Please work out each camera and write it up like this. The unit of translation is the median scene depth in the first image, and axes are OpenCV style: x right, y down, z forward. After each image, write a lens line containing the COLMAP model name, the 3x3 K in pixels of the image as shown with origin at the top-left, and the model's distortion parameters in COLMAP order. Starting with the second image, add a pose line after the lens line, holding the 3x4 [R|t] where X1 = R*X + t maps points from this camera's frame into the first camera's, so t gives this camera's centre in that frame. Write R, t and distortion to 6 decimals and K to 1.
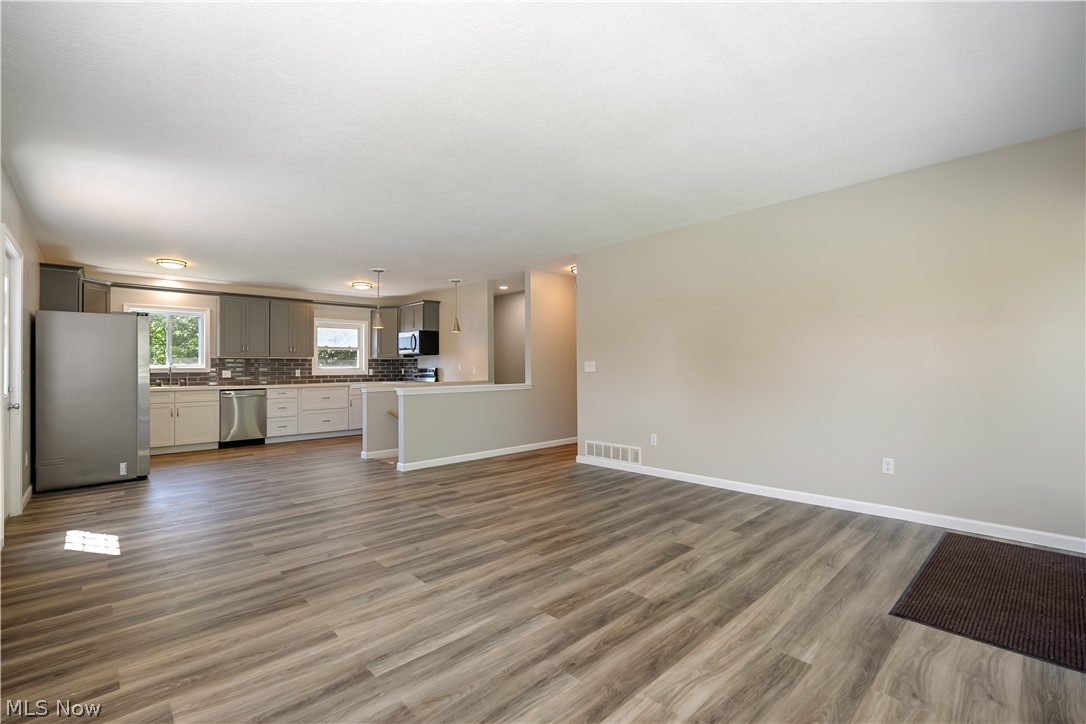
lens RADIAL K [[479.1, 0, 541.2], [0, 479.1, 362.2], [0, 0, 1]] dist [-0.002865, -0.000137]
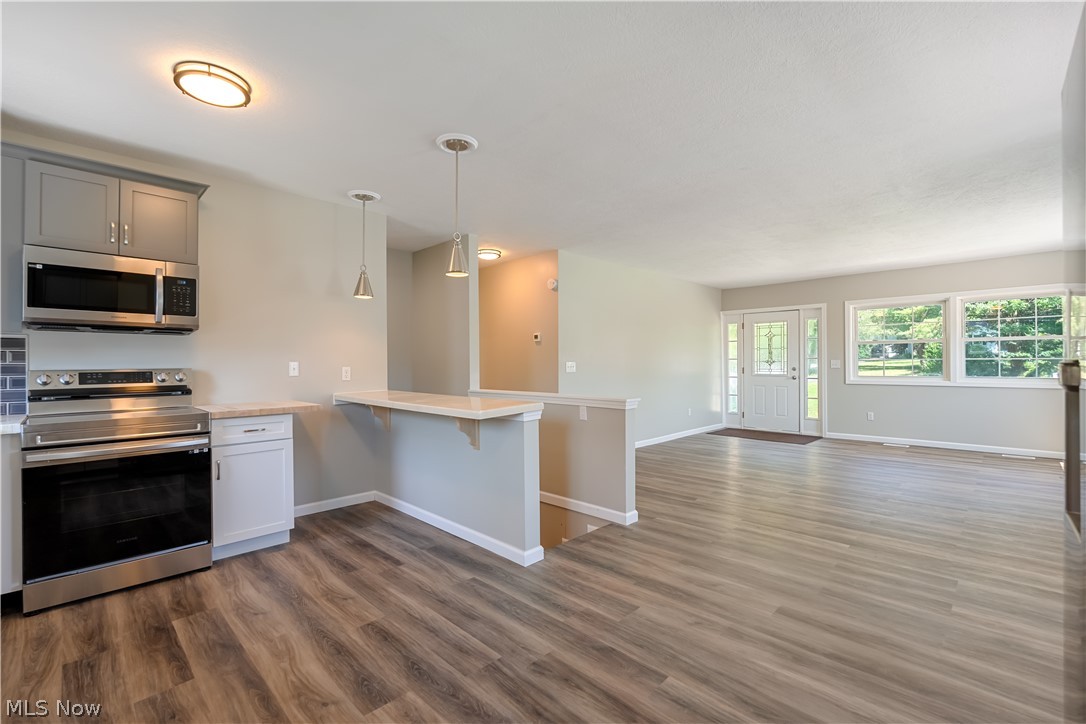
lens RADIAL K [[473.4, 0, 543.0], [0, 473.4, 362.0], [0, 0, 1]] dist [-0.002123, -0.000167]
pose [[-0.036999, 0.013751, 0.999221, -0.701101], [-0.008587, 0.999864, -0.014078, 0.010660], [-0.999278, -0.009101, -0.036876, 0.851089]]
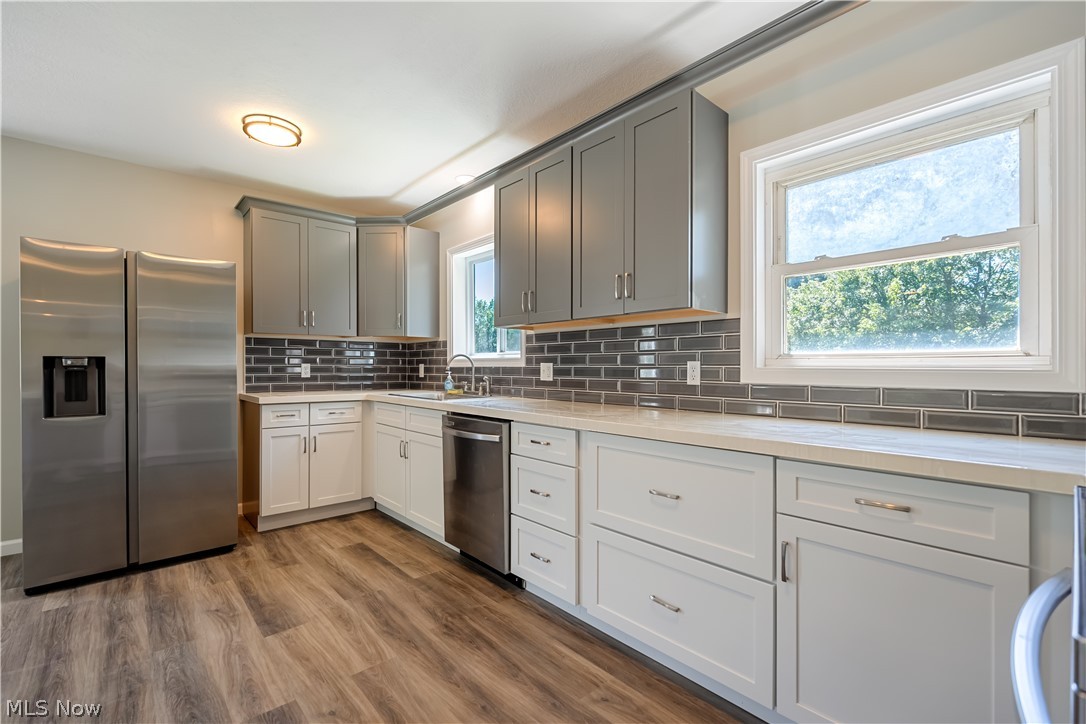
lens RADIAL K [[479.1, 0, 541.2], [0, 479.1, 362.2], [0, 0, 1]] dist [-0.002865, -0.000137]
pose [[-0.027381, 0.001311, -0.999624, -0.260198], [0.014618, 0.999893, 0.000911, 0.016582], [0.999518, -0.014587, -0.027398, 1.046071]]
